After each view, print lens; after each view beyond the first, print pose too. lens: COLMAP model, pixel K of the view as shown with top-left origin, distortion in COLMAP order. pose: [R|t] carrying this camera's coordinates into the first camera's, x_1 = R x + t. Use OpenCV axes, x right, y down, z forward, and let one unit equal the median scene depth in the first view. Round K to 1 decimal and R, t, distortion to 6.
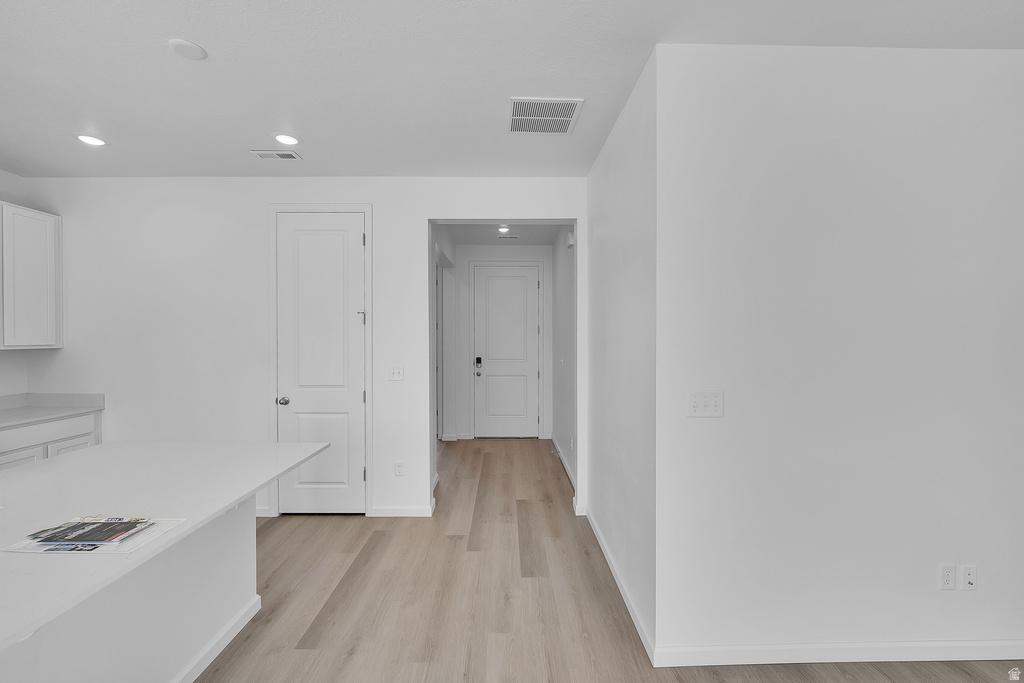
lens RADIAL K [[427.6, 0, 512.1], [0, 427.6, 338.3], [0, 0, 1]] dist [-0.013924, -0.000051]
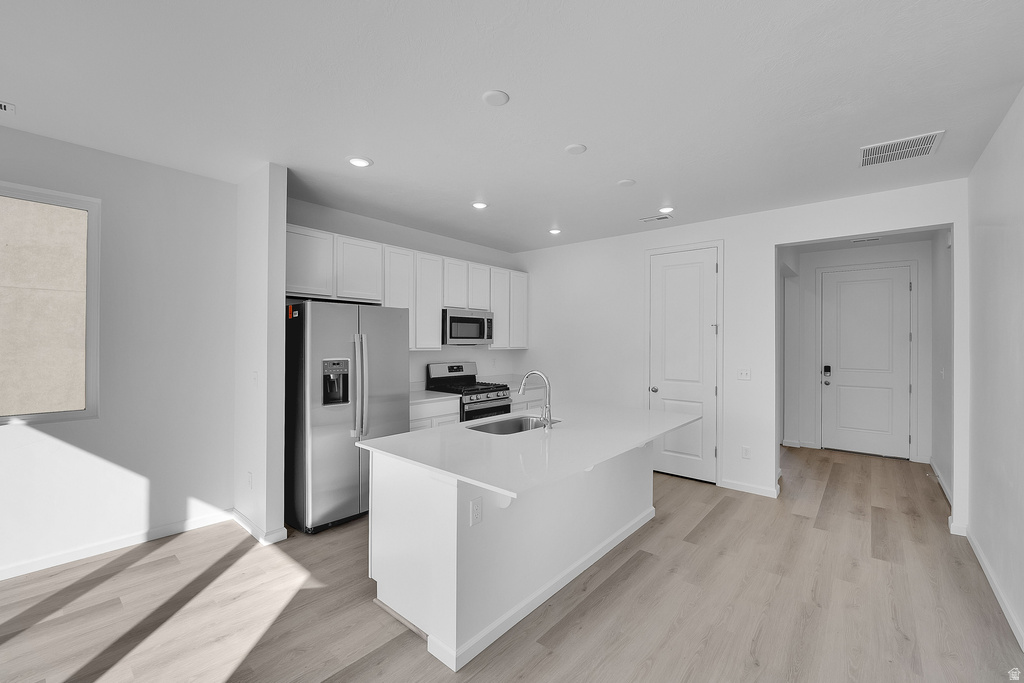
lens RADIAL K [[427.6, 0, 505.0], [0, 427.6, 341.2], [0, 0, 1]] dist [-0.013924, -0.000051]
pose [[0.747126, 0.003747, -0.664672, 0.027939], [-0.009338, 0.999945, -0.004859, -0.000180], [0.664617, 0.009837, 0.747120, -0.383522]]
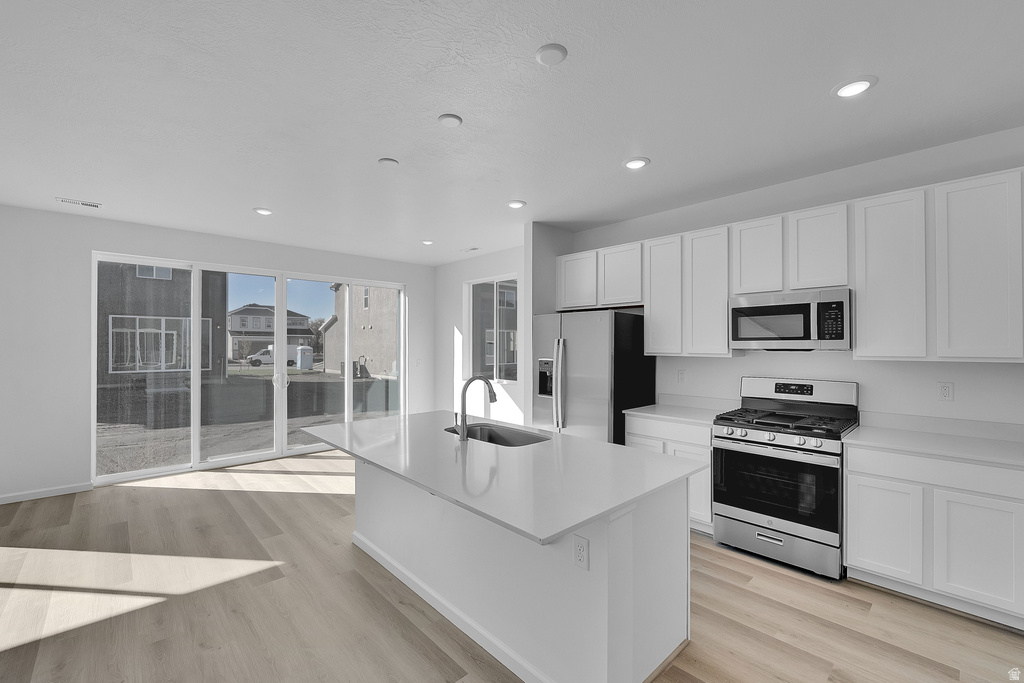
lens RADIAL K [[427.6, 0, 508.8], [0, 427.6, 344.1], [0, 0, 1]] dist [-0.013924, -0.000051]
pose [[-0.743706, -0.003923, -0.668495, -0.030948], [-0.003724, 0.999992, -0.001725, -0.003087], [0.668496, 0.001207, -0.743715, 1.296864]]
